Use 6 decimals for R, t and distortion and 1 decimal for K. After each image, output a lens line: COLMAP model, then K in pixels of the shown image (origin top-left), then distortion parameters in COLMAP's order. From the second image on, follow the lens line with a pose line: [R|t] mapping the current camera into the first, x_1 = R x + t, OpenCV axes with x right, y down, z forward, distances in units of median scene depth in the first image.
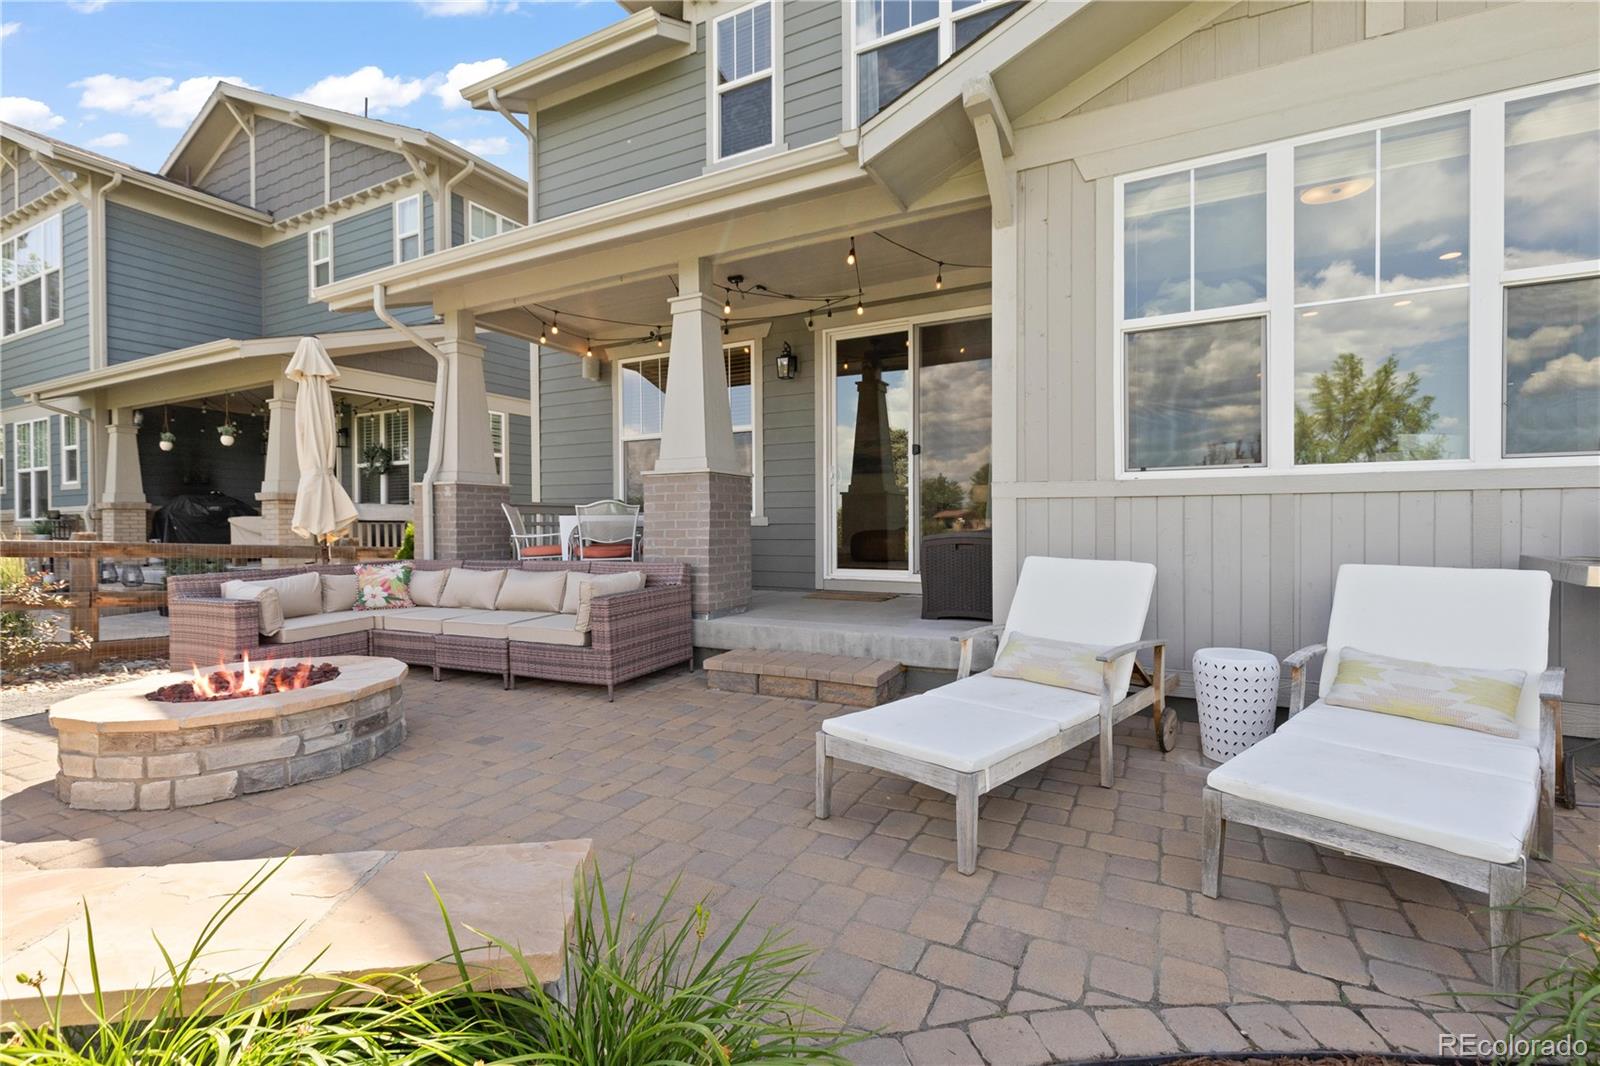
lens RADIAL K [[728.1, 0, 790.4], [0, 728.1, 529.3], [0, 0, 1]] dist [0.010602, -0.002743]
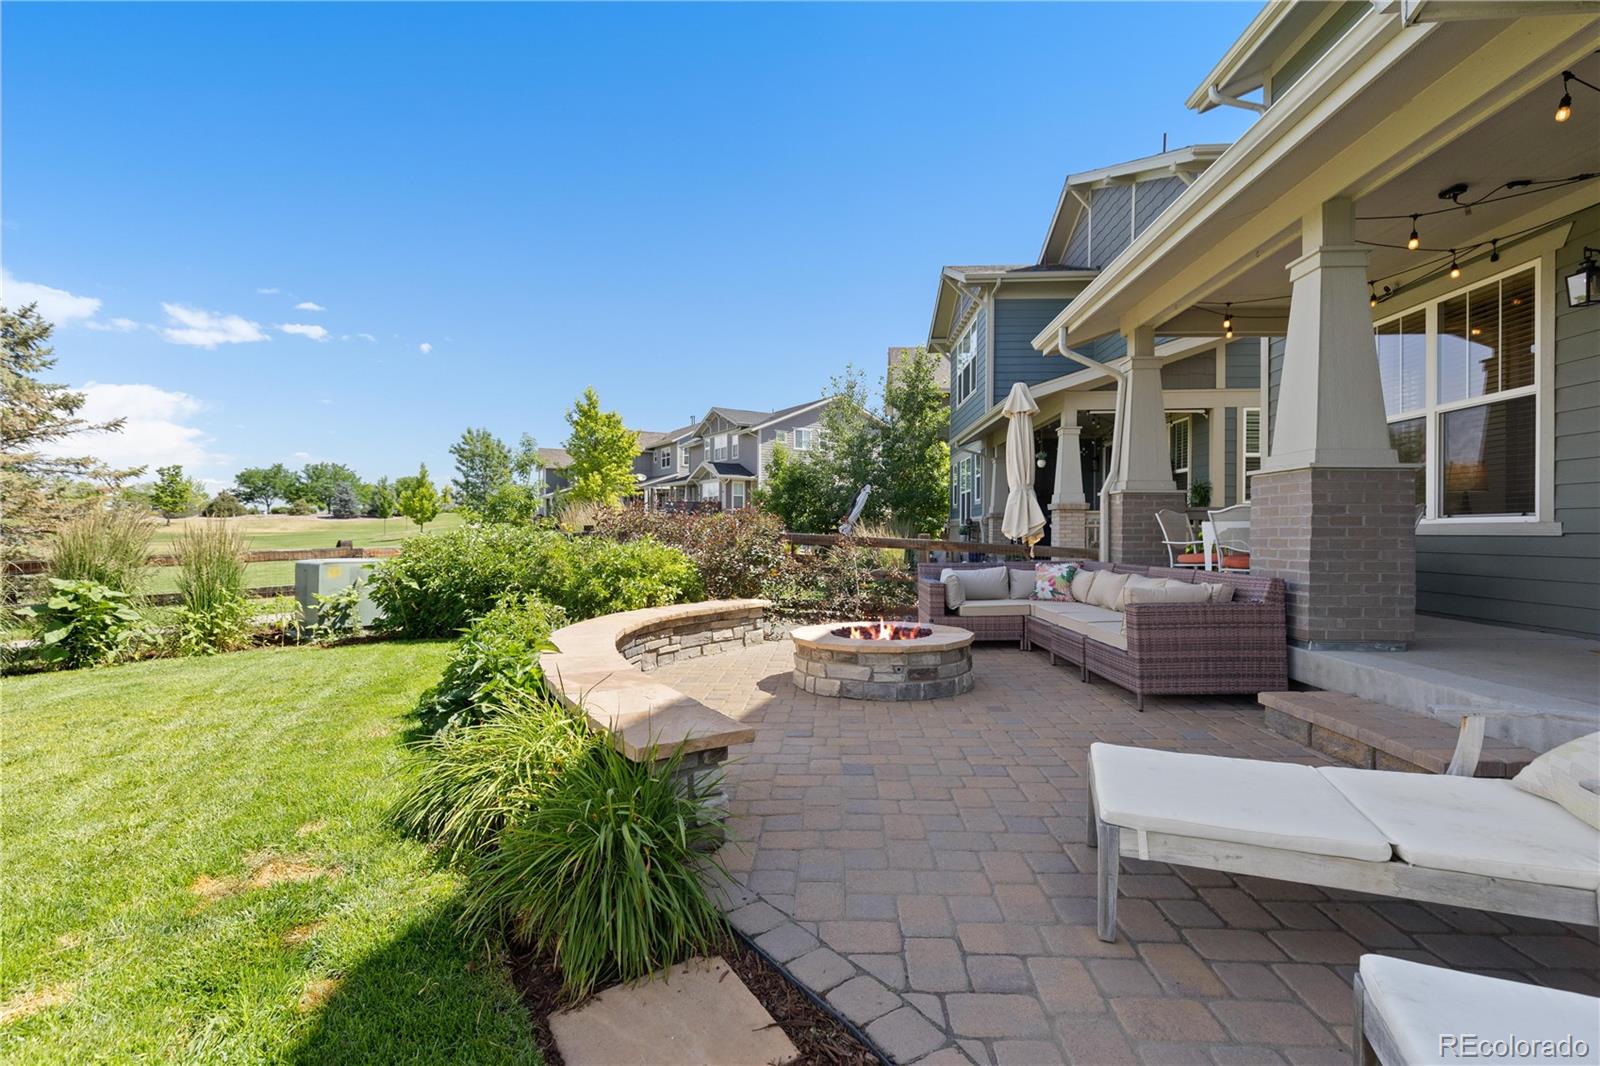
lens RADIAL K [[728.1, 0, 790.4], [0, 728.1, 529.3], [0, 0, 1]] dist [0.010602, -0.002743]
pose [[0.413477, 0.005675, -0.910497, 0.318133], [-0.013235, 0.999912, 0.000222, -0.002042], [0.910418, 0.011959, 0.413516, 0.110569]]
